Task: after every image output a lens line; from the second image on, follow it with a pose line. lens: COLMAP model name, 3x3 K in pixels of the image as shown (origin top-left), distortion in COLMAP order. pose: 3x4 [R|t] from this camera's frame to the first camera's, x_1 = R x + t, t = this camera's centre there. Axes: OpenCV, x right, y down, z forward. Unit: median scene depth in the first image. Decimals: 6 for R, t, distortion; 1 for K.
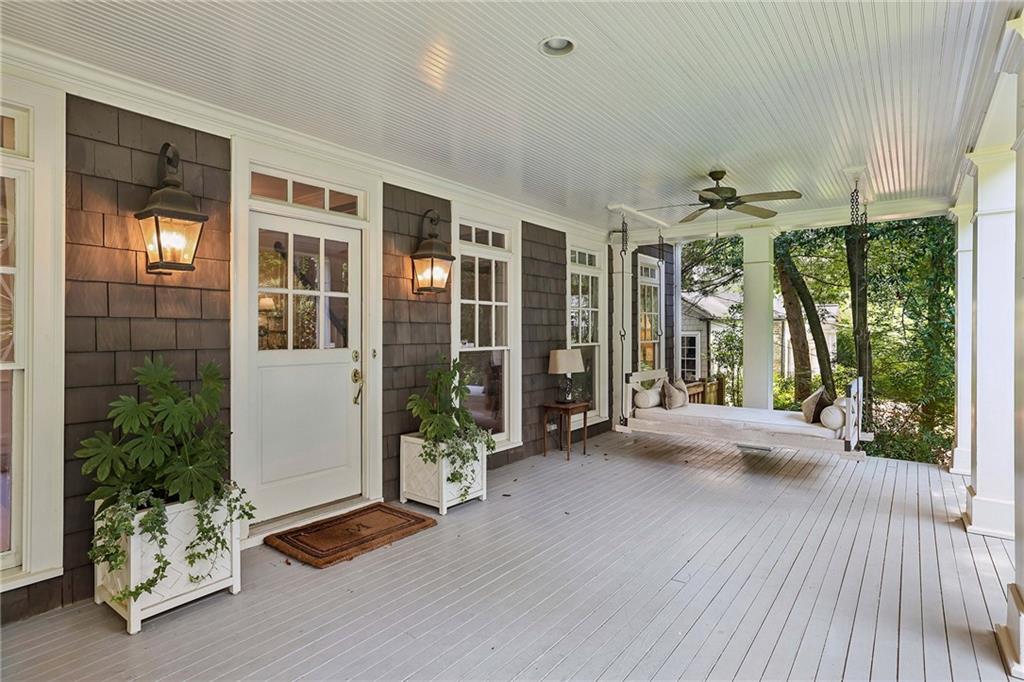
lens RADIAL K [[531.6, 0, 512.4], [0, 531.6, 333.2], [0, 0, 1]] dist [0.029006, 0.000552]
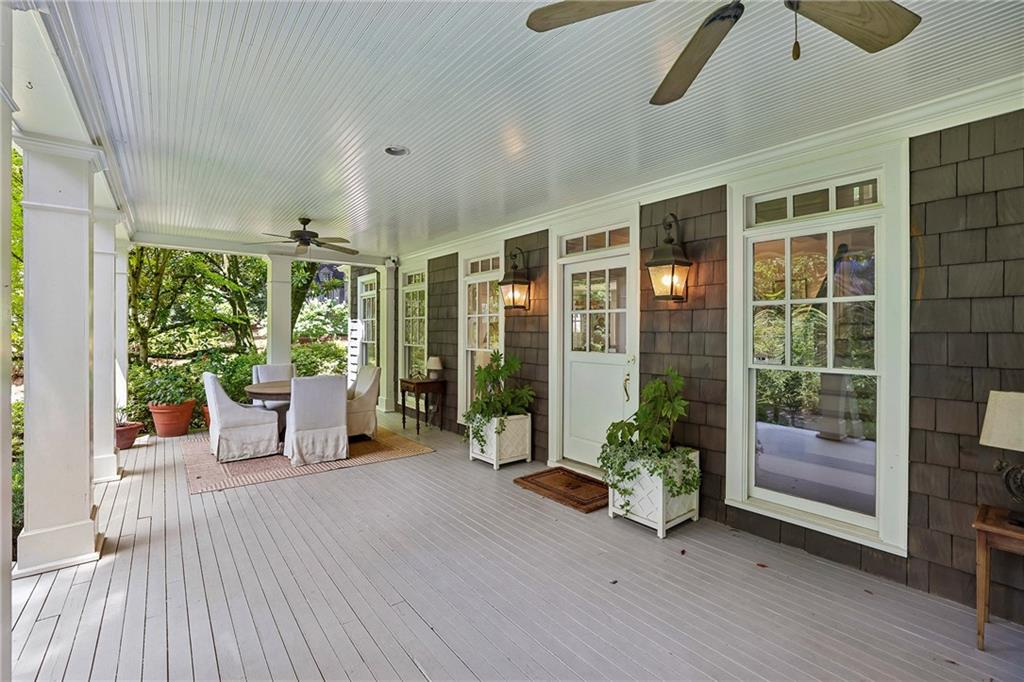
lens RADIAL K [[443.6, 0, 511.7], [0, 443.6, 337.4], [0, 0, 1]] dist [-0.038791, 0.009876]
pose [[-0.233875, -0.000048, -0.972267, 0.757835], [-0.018435, 0.999820, 0.004385, -0.009358], [0.972092, 0.018950, -0.233834, 1.021245]]
